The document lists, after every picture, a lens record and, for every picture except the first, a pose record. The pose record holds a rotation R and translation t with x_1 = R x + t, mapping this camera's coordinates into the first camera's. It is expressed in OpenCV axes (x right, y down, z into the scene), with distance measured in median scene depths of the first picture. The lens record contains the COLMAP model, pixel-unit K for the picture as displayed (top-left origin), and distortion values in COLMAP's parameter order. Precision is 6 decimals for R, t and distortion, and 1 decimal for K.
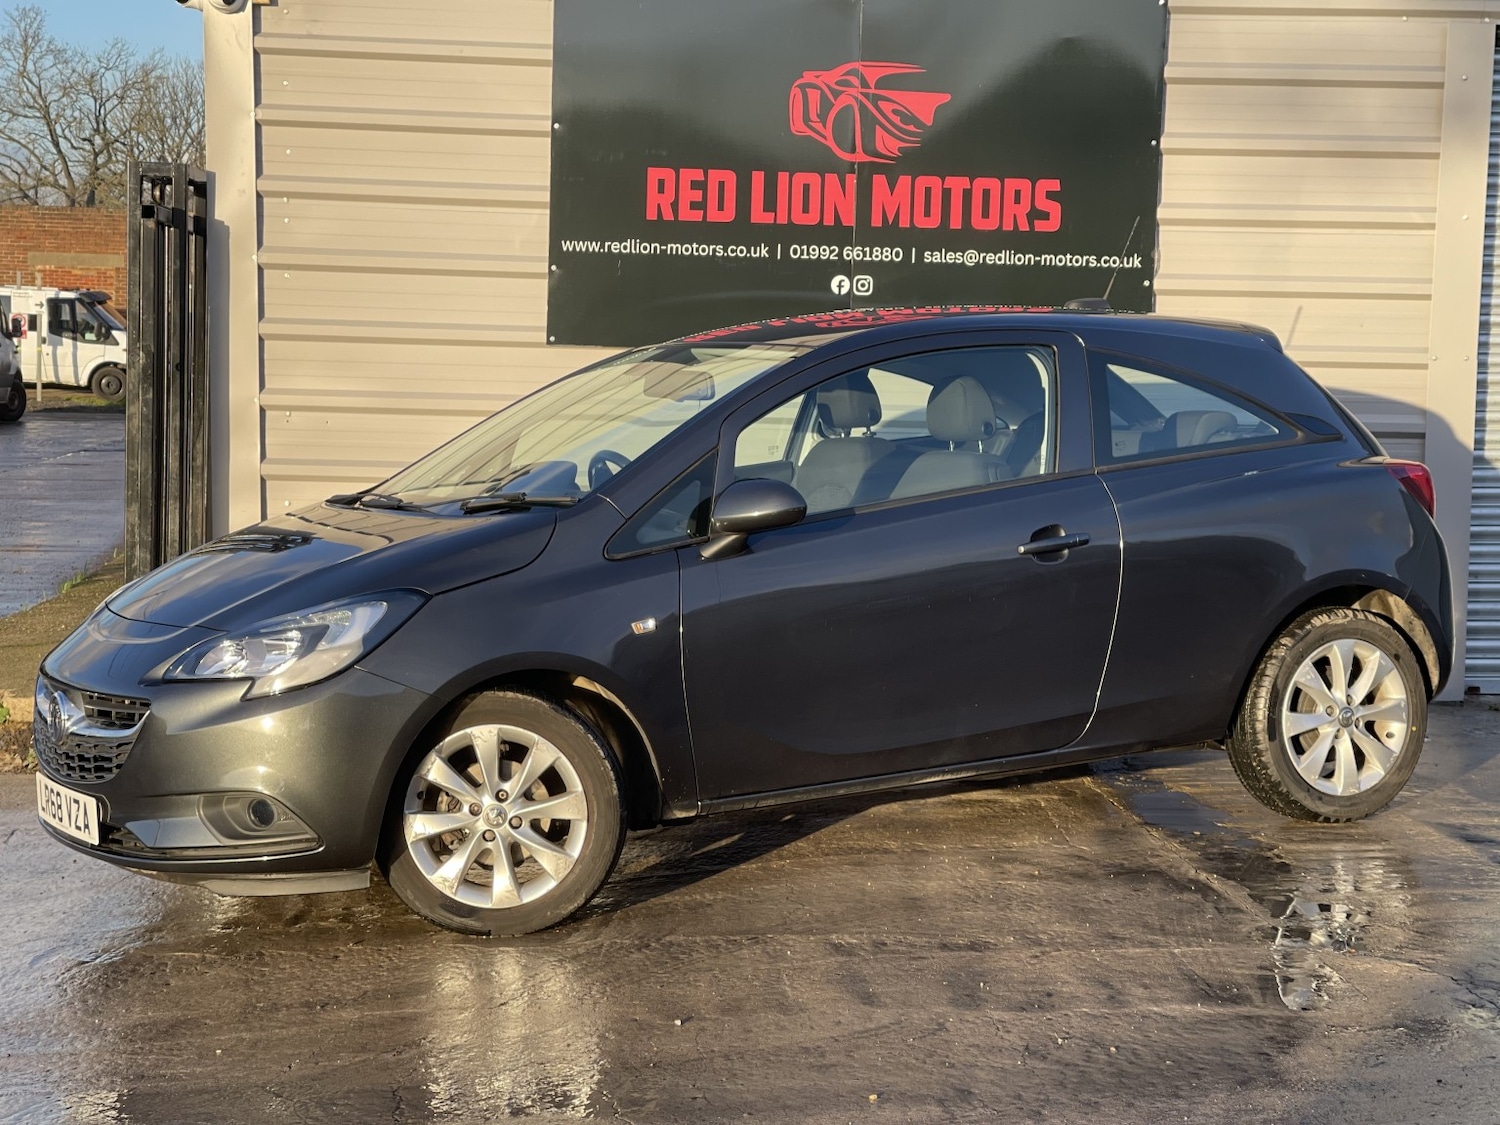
lens RADIAL K [[2771.7, 0, 743.5], [0, 2771.7, 555.6], [0, 0, 1]] dist [0.210631, 0.000000]
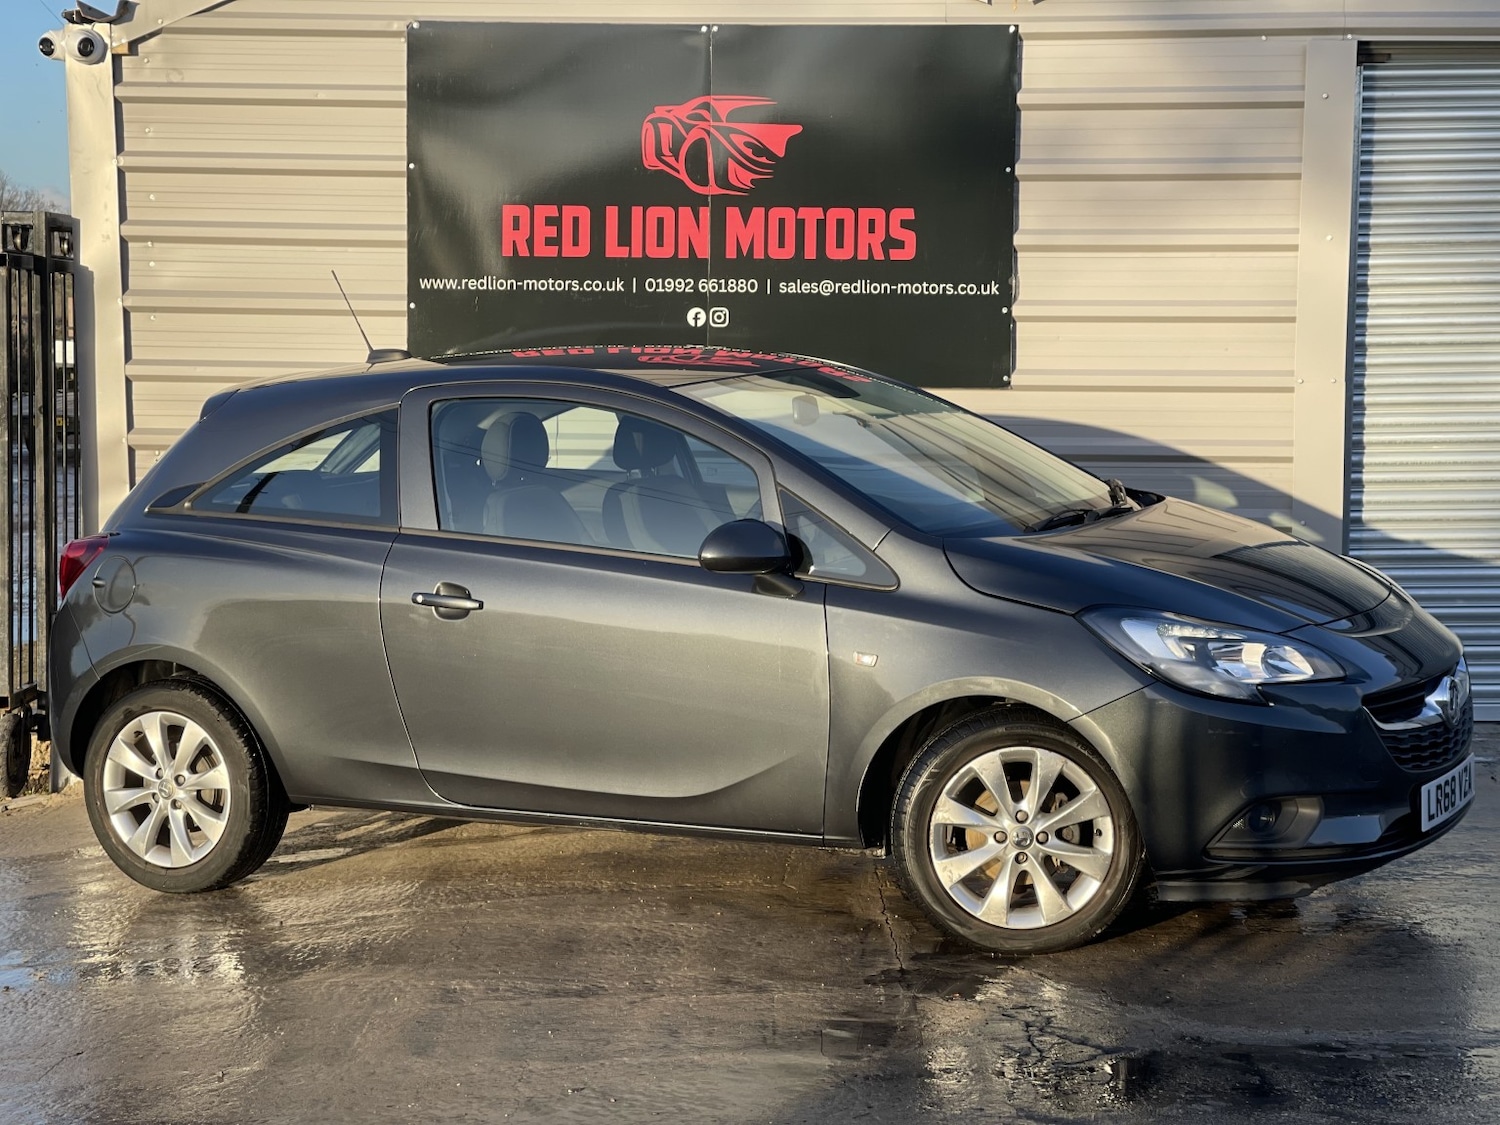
lens RADIAL K [[2771.7, 0, 750.1], [0, 2771.7, 549.7], [0, 0, 1]] dist [0.210631, 0.000000]
pose [[0.994660, -0.010511, -0.102665, 0.201610], [0.010170, 0.999941, -0.003841, -0.012018], [0.102699, 0.002777, 0.994709, 0.004710]]
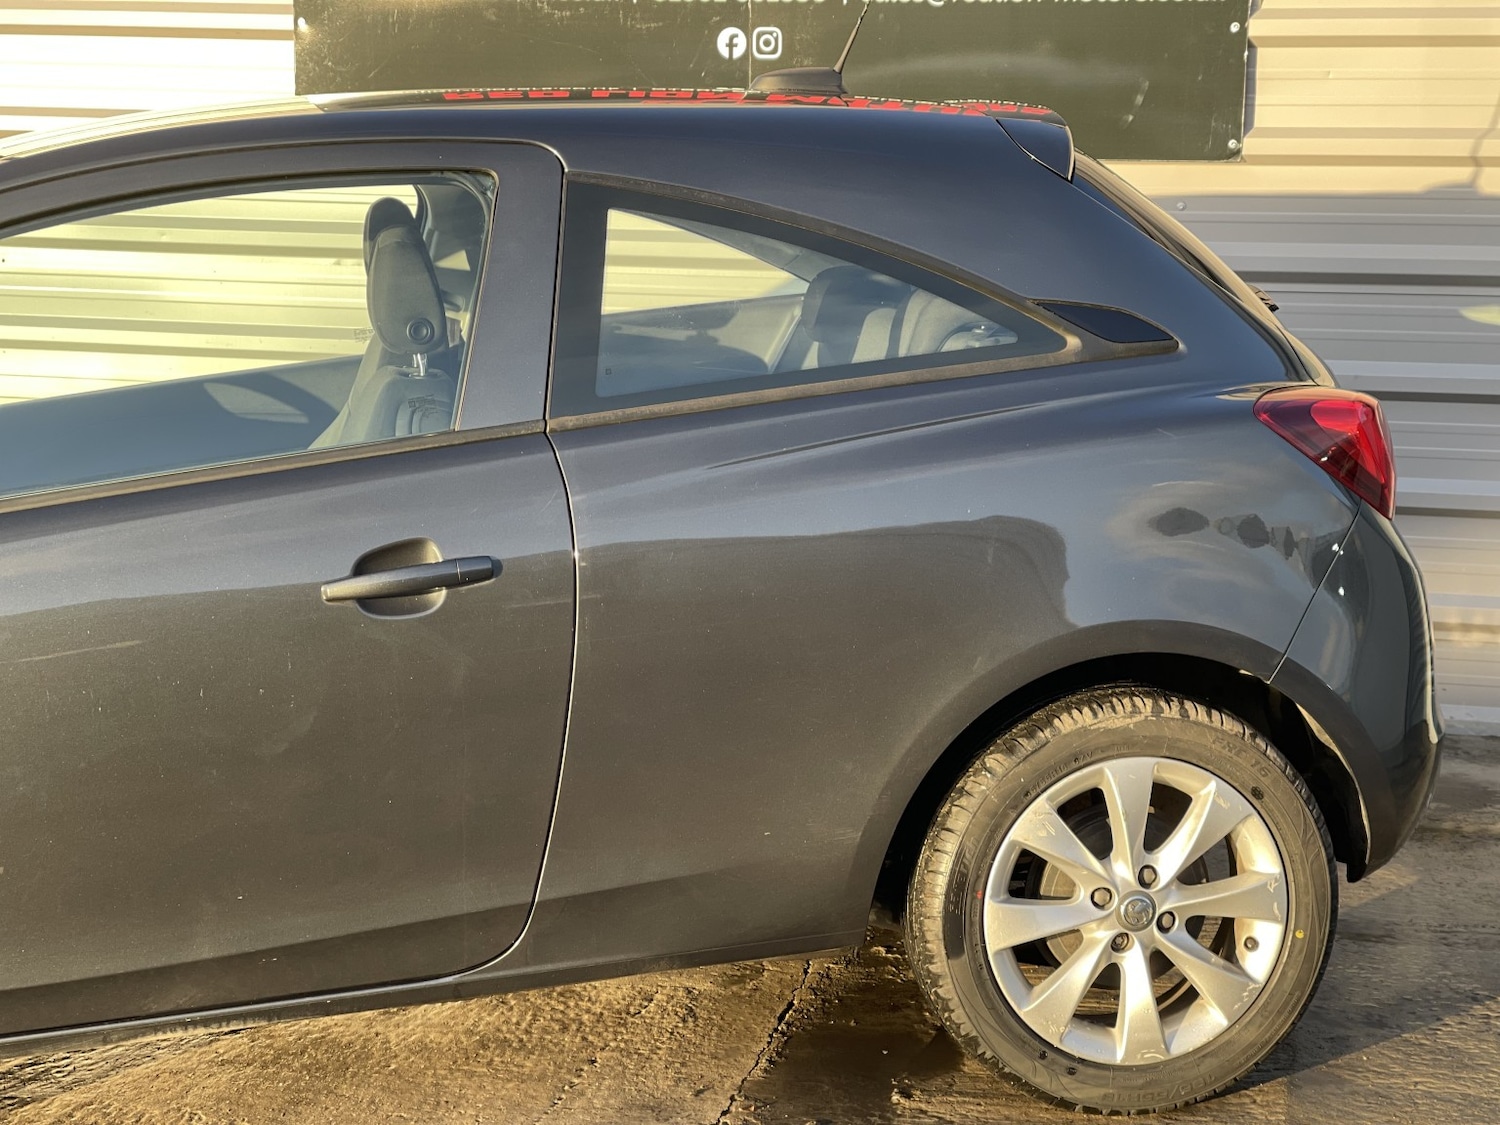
lens RADIAL K [[2771.7, 0, 748.1], [0, 2771.7, 546.4], [0, 0, 1]] dist [0.210631, 0.000000]
pose [[0.952345, 0.034352, -0.303083, 0.299551], [-0.008440, 0.996225, 0.086392, -0.050139], [0.304907, -0.079717, 0.949040, 0.512179]]
